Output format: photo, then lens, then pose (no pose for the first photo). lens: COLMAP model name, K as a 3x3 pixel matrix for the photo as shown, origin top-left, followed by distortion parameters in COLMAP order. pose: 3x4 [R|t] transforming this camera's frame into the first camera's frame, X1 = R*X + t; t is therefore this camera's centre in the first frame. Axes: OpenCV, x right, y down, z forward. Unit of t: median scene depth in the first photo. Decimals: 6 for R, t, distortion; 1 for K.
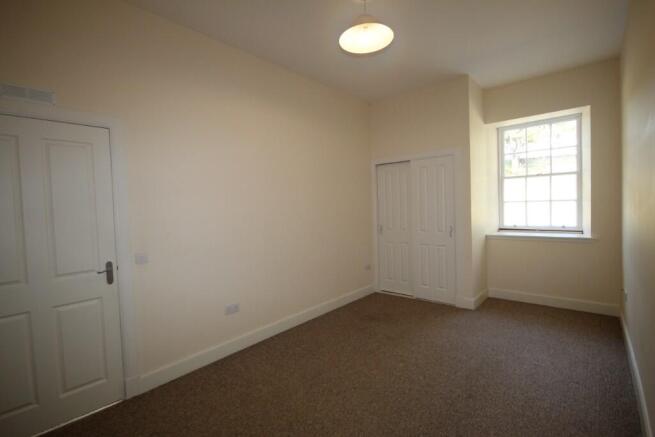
lens RADIAL K [[303.9, 0, 329.5], [0, 303.9, 214.7], [0, 0, 1]] dist [-0.001313, 0.000113]
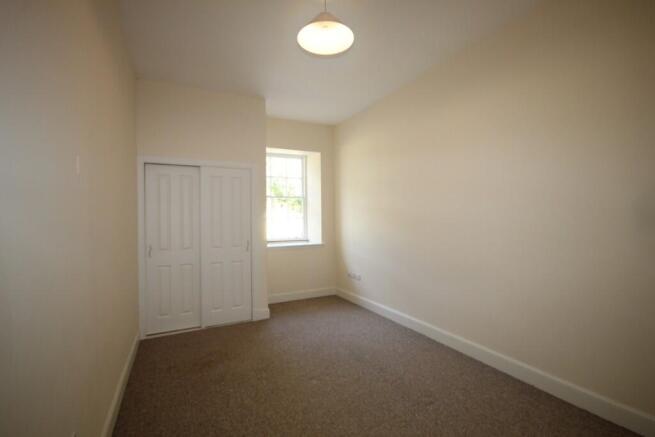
lens RADIAL K [[308.4, 0, 327.1], [0, 308.4, 219.9], [0, 0, 1]] dist [0.000158, 0.000037]
pose [[0.375544, 0.019631, 0.926596, -0.434609], [0.026906, 0.999123, -0.032073, 0.010247], [-0.926414, 0.036976, 0.374687, 0.380440]]
